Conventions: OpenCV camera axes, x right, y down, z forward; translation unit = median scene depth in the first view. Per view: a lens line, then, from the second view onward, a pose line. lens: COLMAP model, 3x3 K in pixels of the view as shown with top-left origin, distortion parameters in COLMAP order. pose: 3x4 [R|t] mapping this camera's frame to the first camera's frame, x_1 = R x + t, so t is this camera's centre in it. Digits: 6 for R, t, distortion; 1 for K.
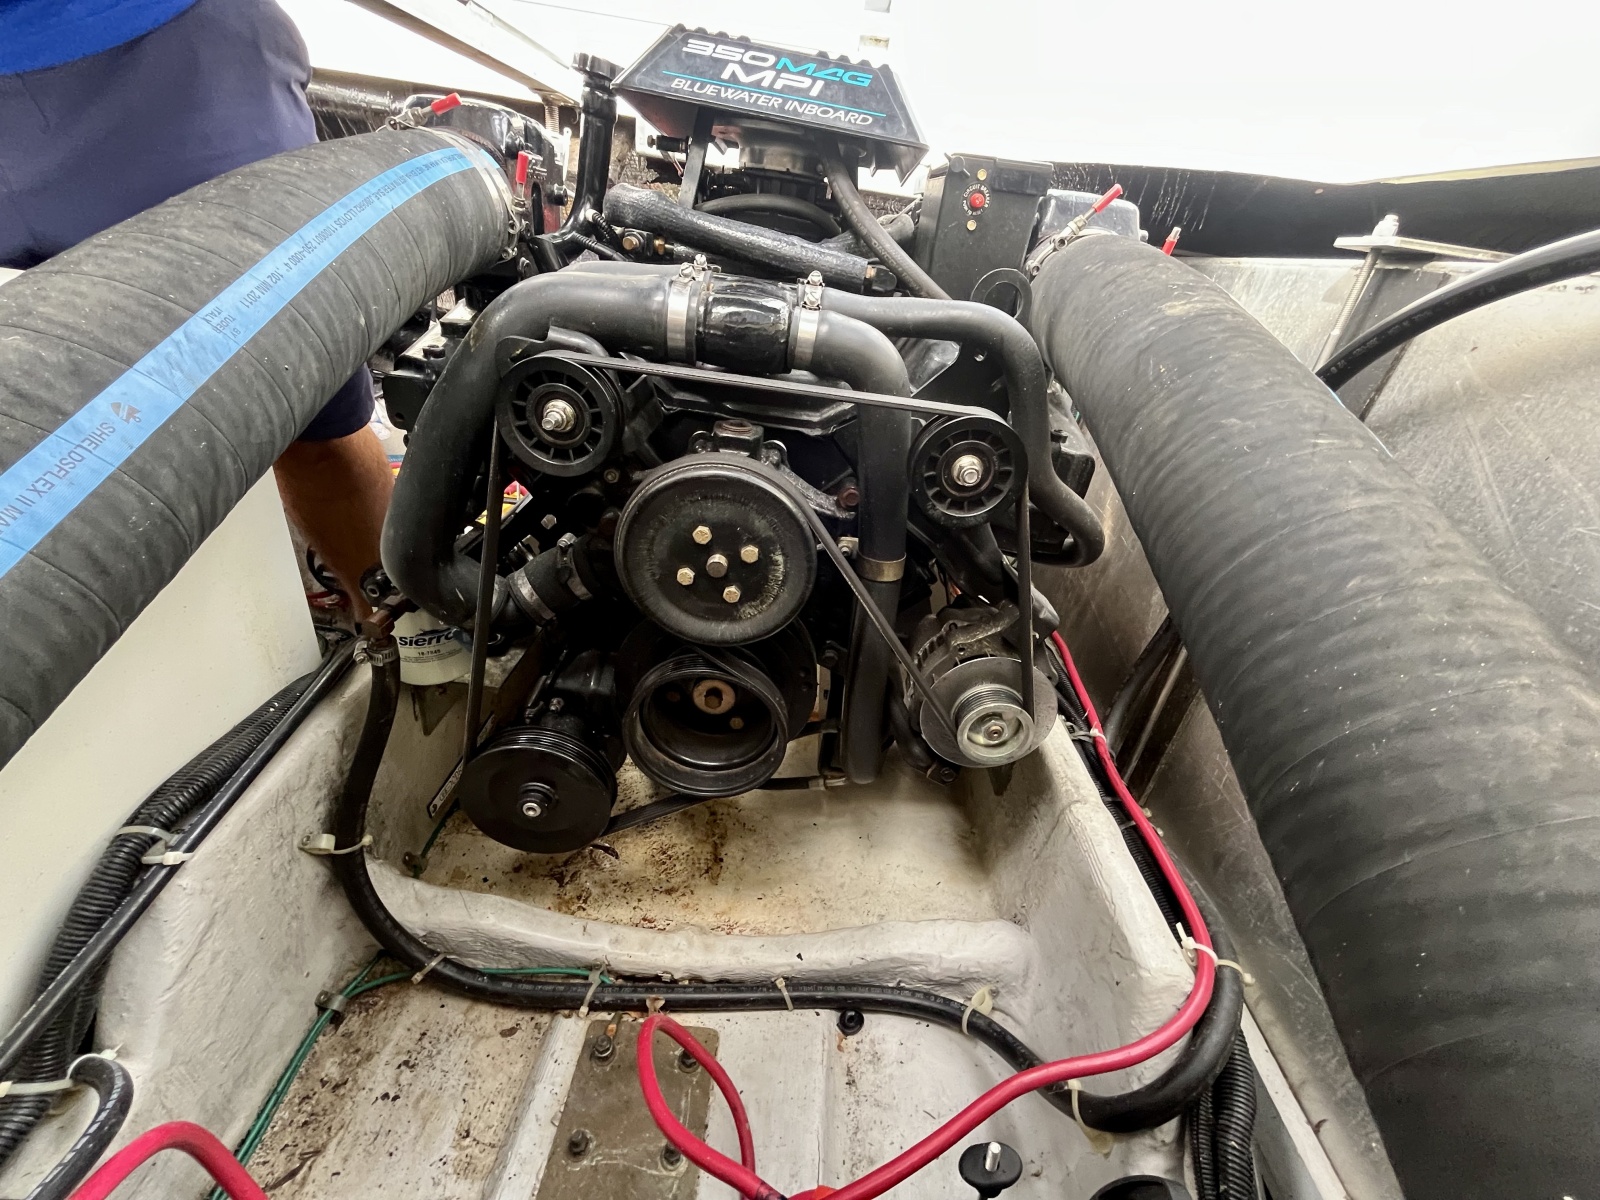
lens RADIAL K [[642.7, 0, 798.2], [0, 642.7, 603.1], [0, 0, 1]] dist [0.002042, 0.000054]
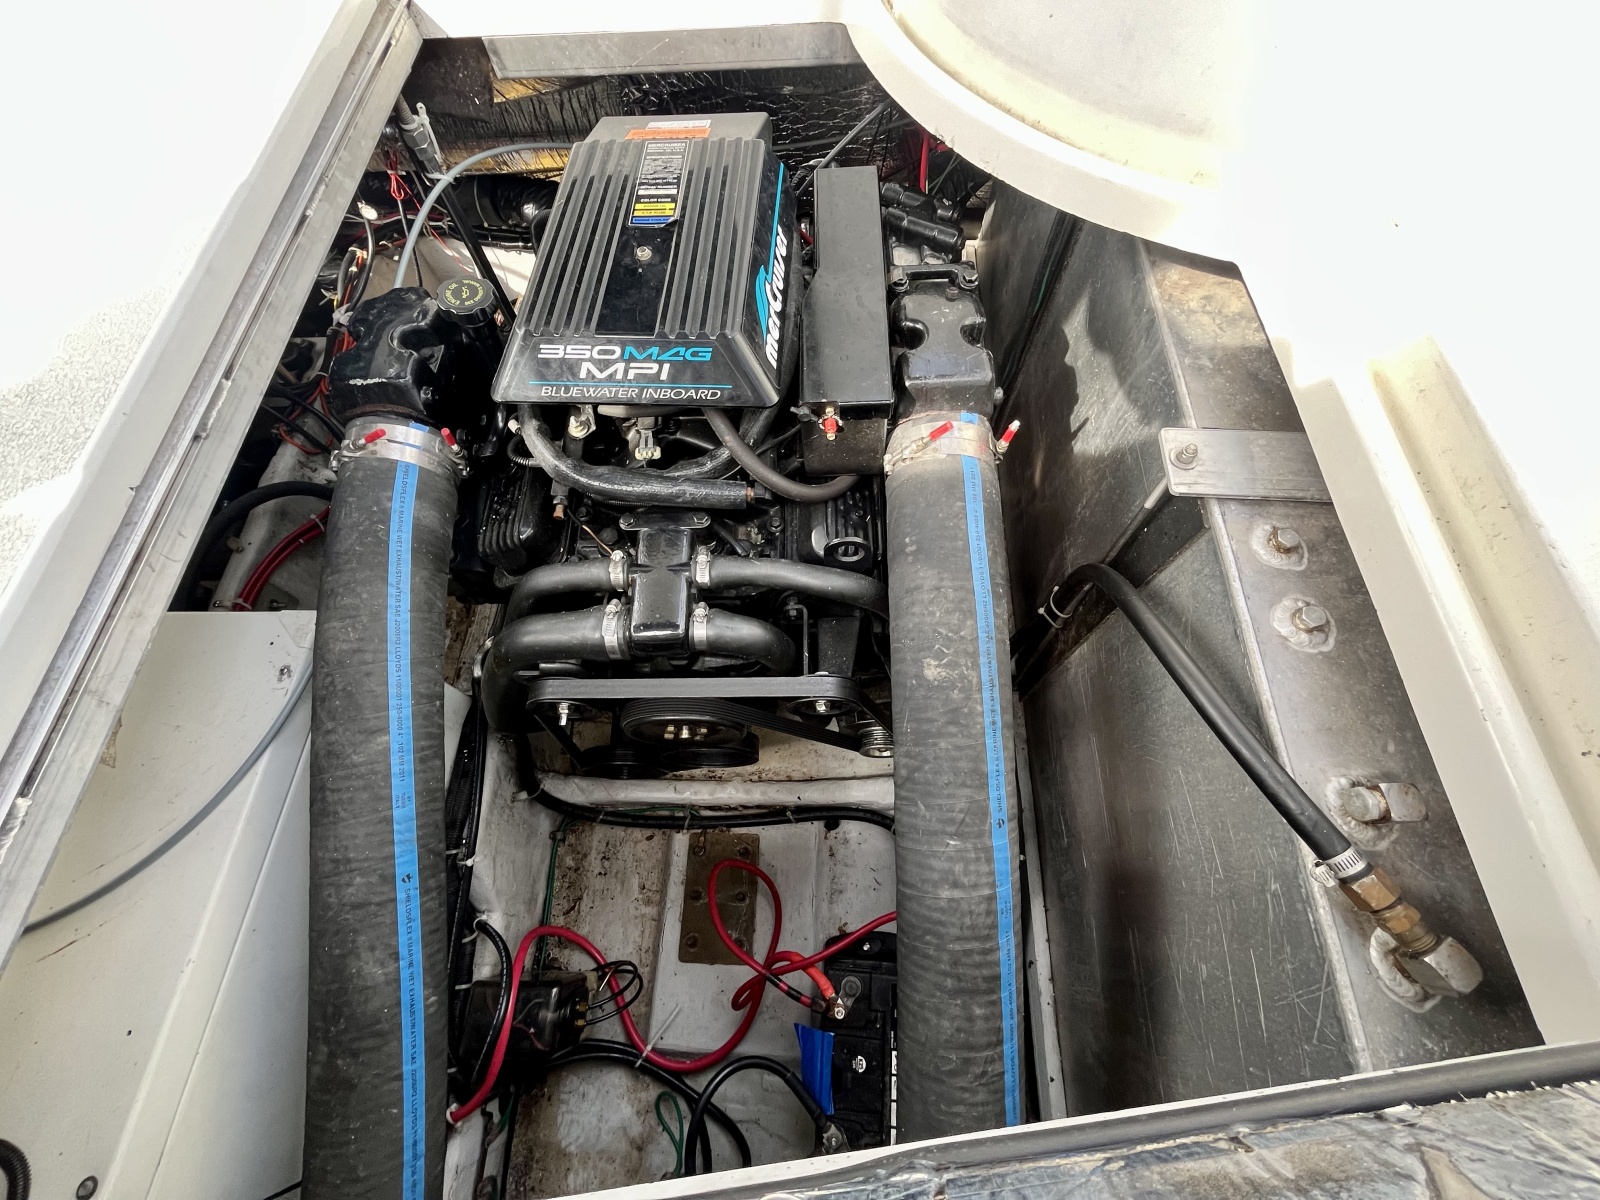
lens RADIAL K [[642.7, 0, 804.5], [0, 642.7, 600.5], [0, 0, 1]] dist [0.002042, 0.000054]
pose [[0.985962, -0.082121, -0.145380, 0.347467], [0.151519, 0.805861, 0.572390, -0.961582], [0.070151, -0.586383, 0.806991, -0.080599]]
